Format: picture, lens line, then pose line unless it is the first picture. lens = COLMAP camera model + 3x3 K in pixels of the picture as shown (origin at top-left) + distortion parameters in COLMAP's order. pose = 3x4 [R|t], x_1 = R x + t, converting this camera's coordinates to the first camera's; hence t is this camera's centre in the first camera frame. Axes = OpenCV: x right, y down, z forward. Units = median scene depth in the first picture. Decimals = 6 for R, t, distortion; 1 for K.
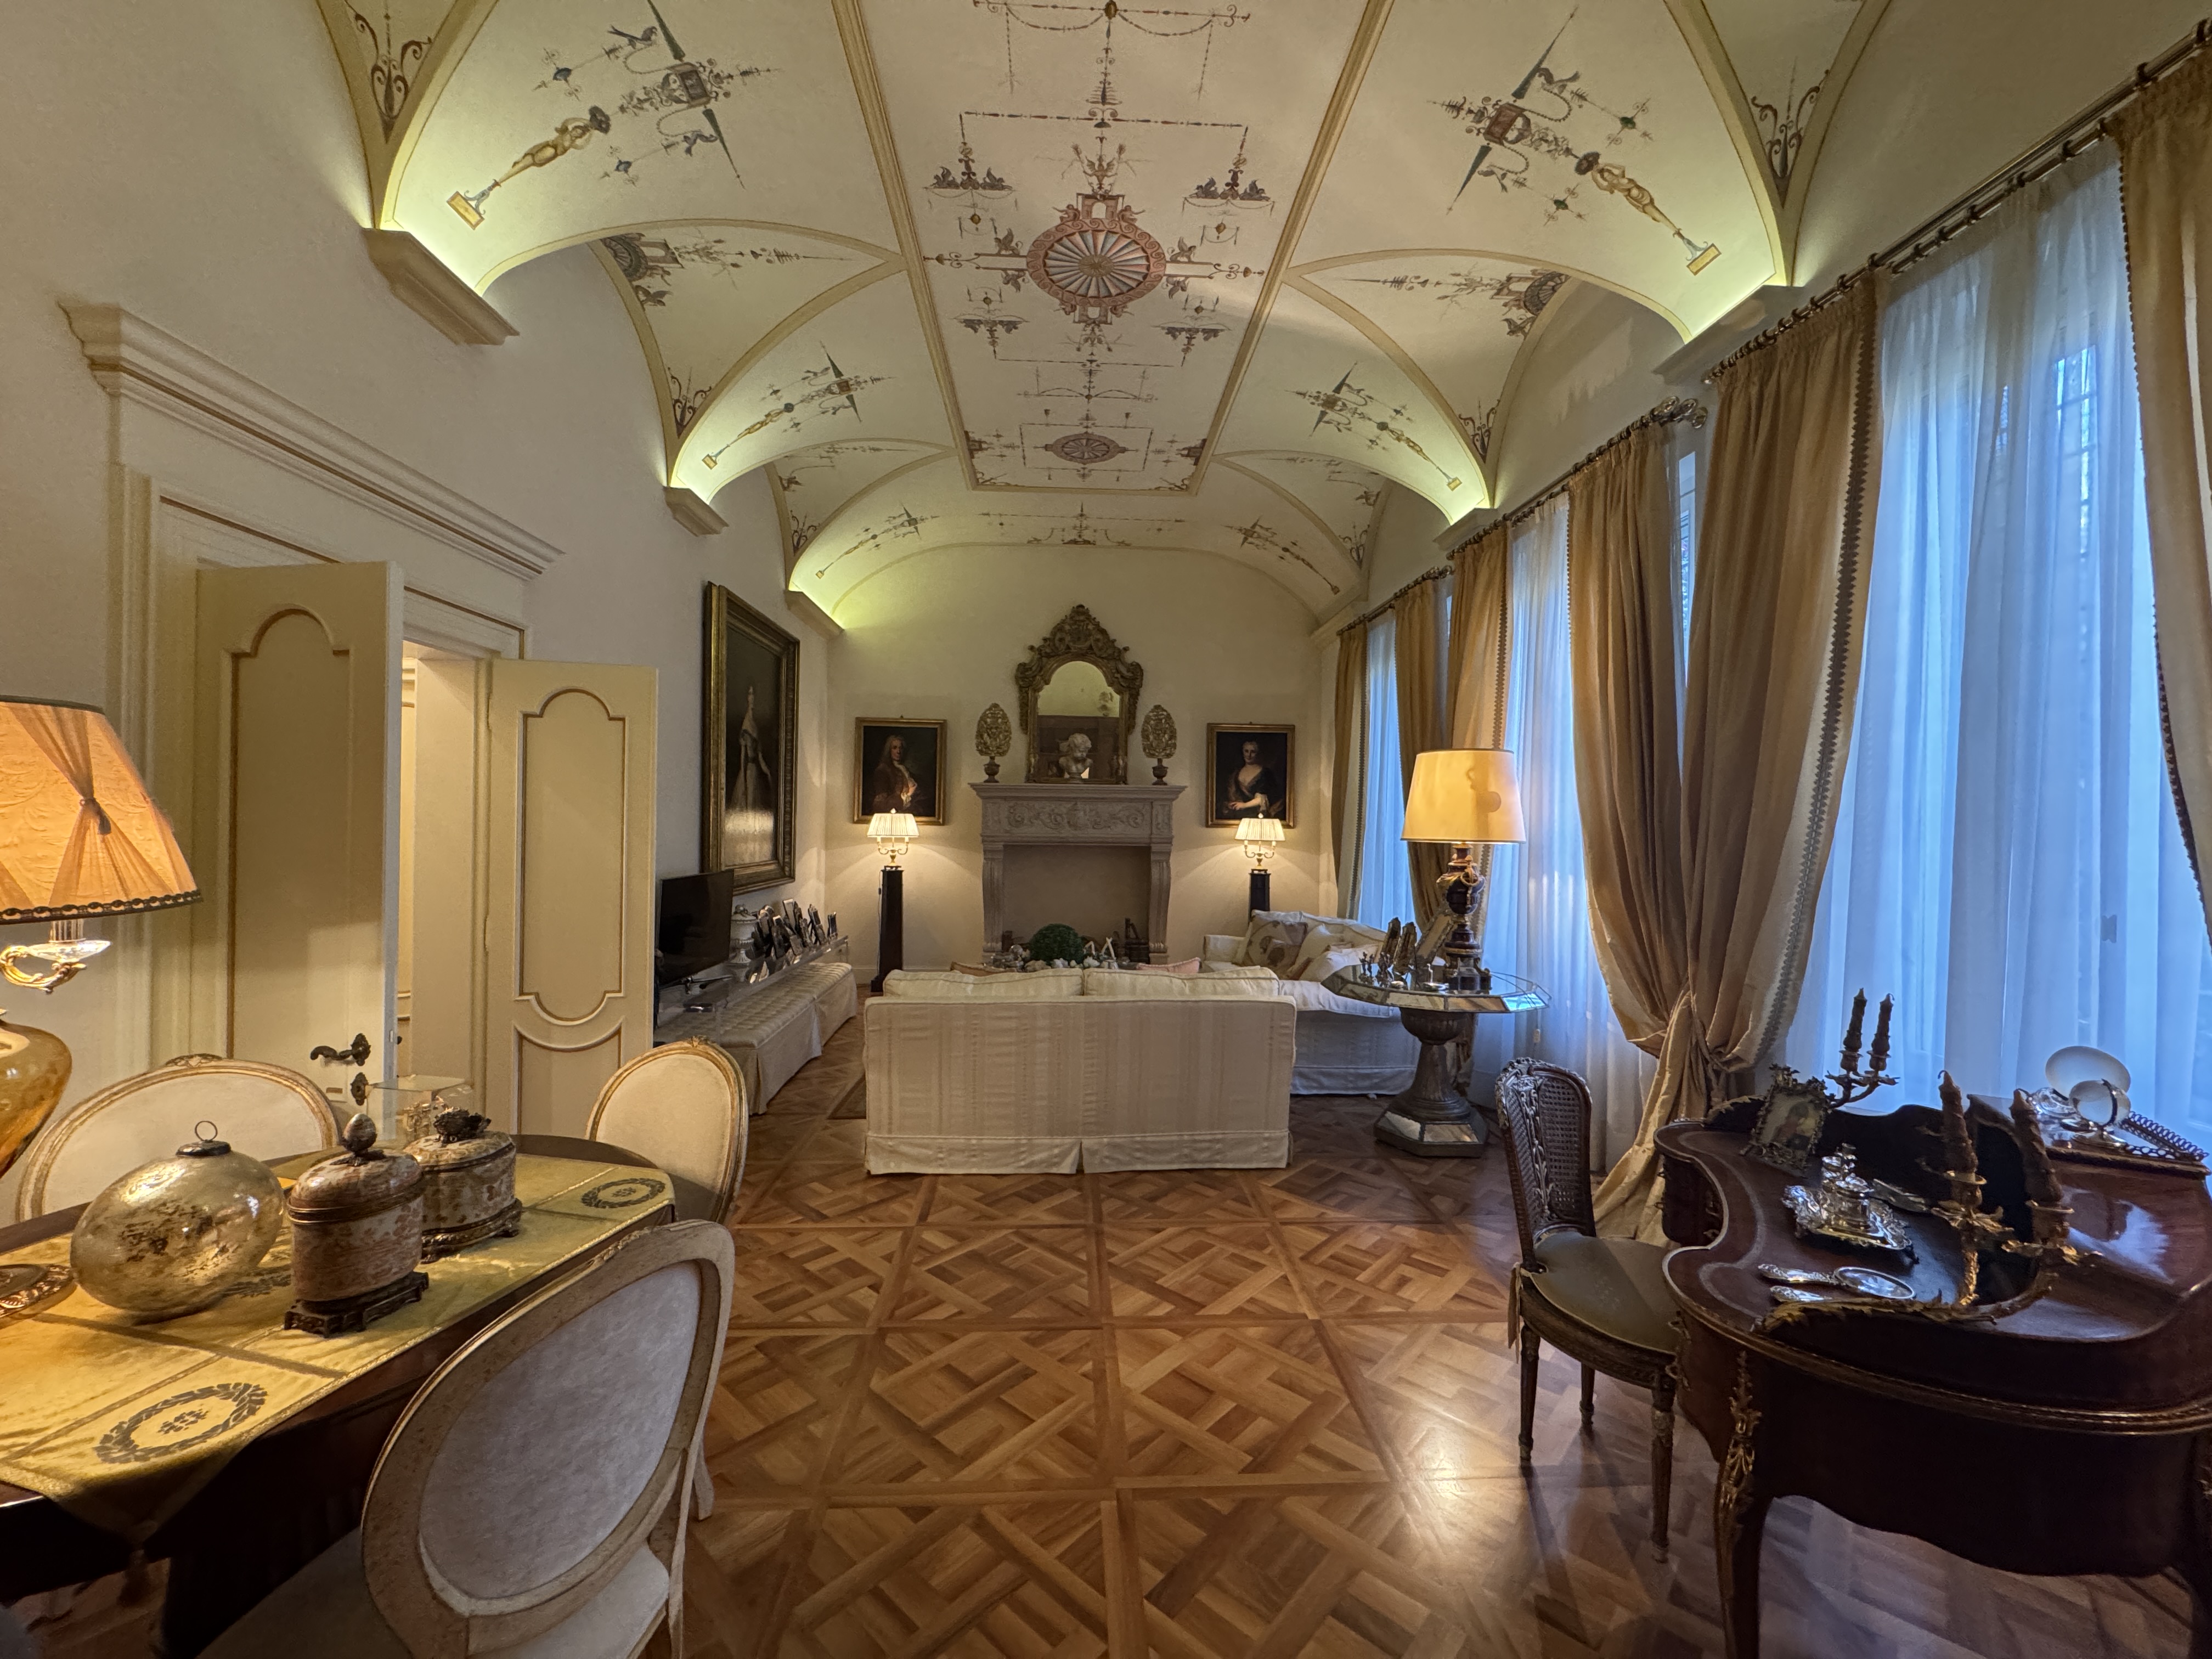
lens RADIAL K [[880.8, 0, 1107.8], [0, 880.8, 827.0], [0, 0, 1]] dist [-0.003816, 0.000006]
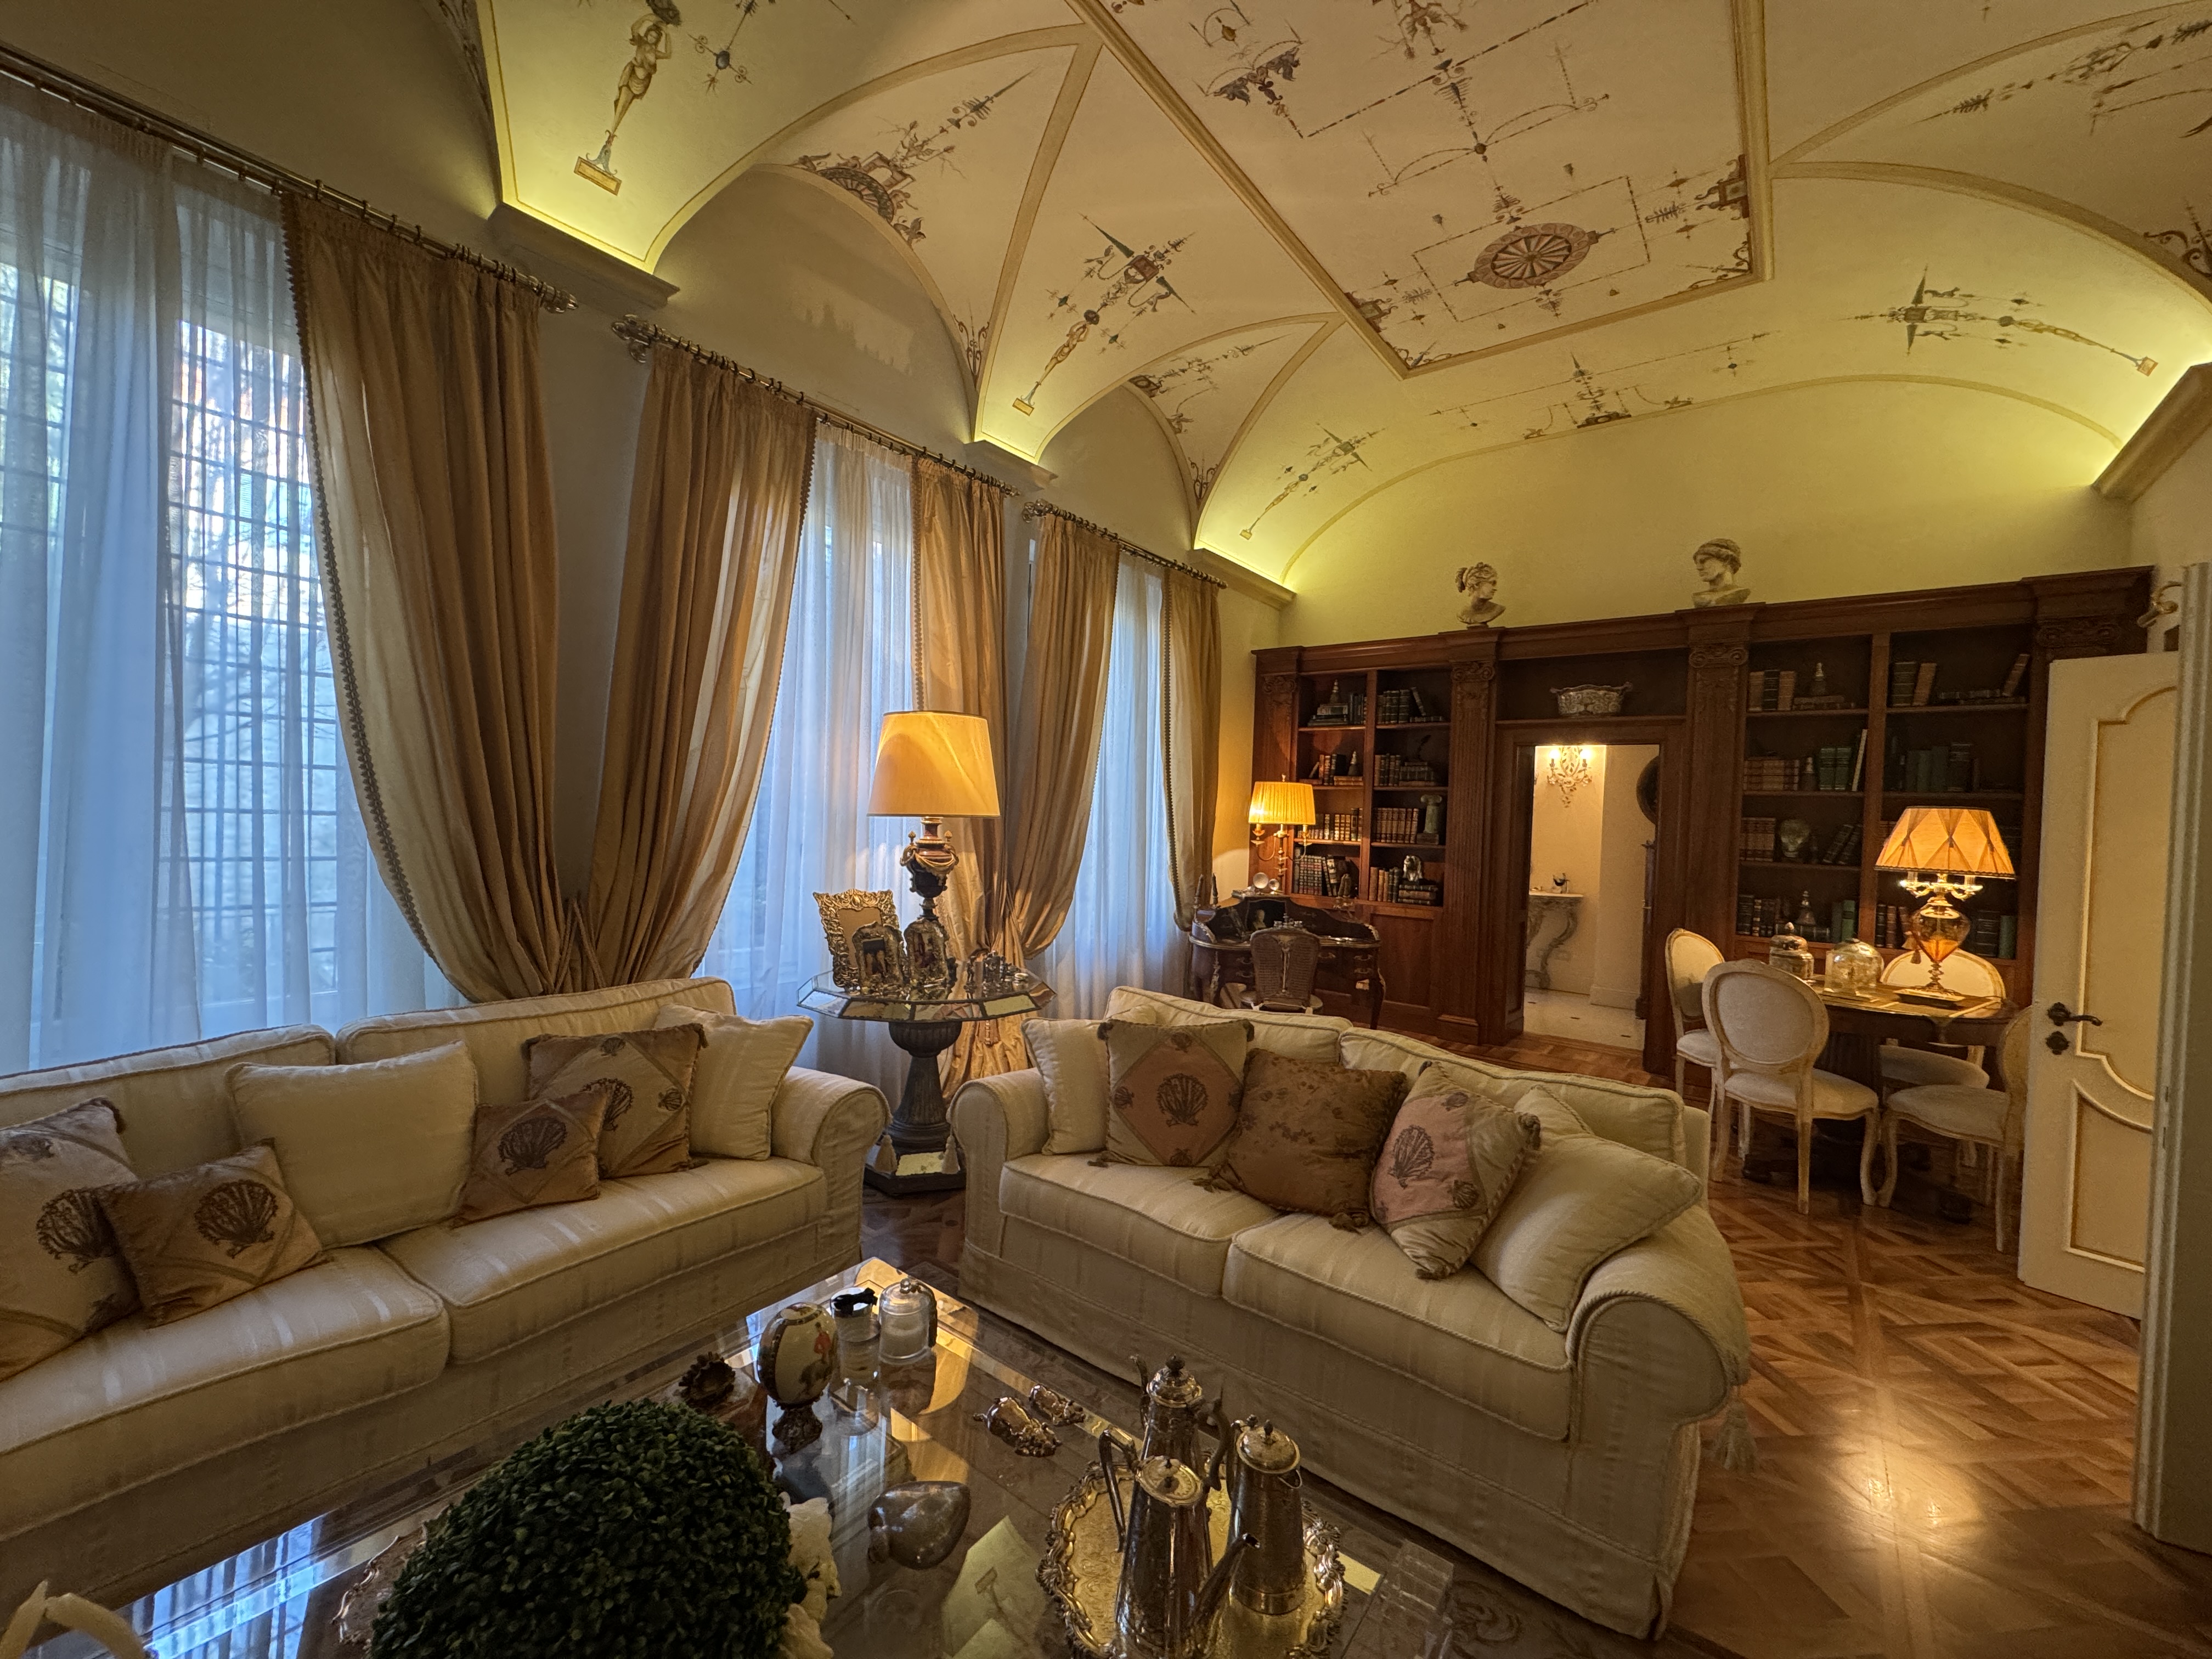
lens RADIAL K [[880.8, 0, 1107.8], [0, 880.8, 827.0], [0, 0, 1]] dist [-0.003816, 0.000006]
pose [[-0.756475, -0.051176, 0.652017, -0.381548], [-0.041294, 0.998682, 0.030477, -0.011818], [-0.652718, -0.003869, -0.757591, 1.926163]]
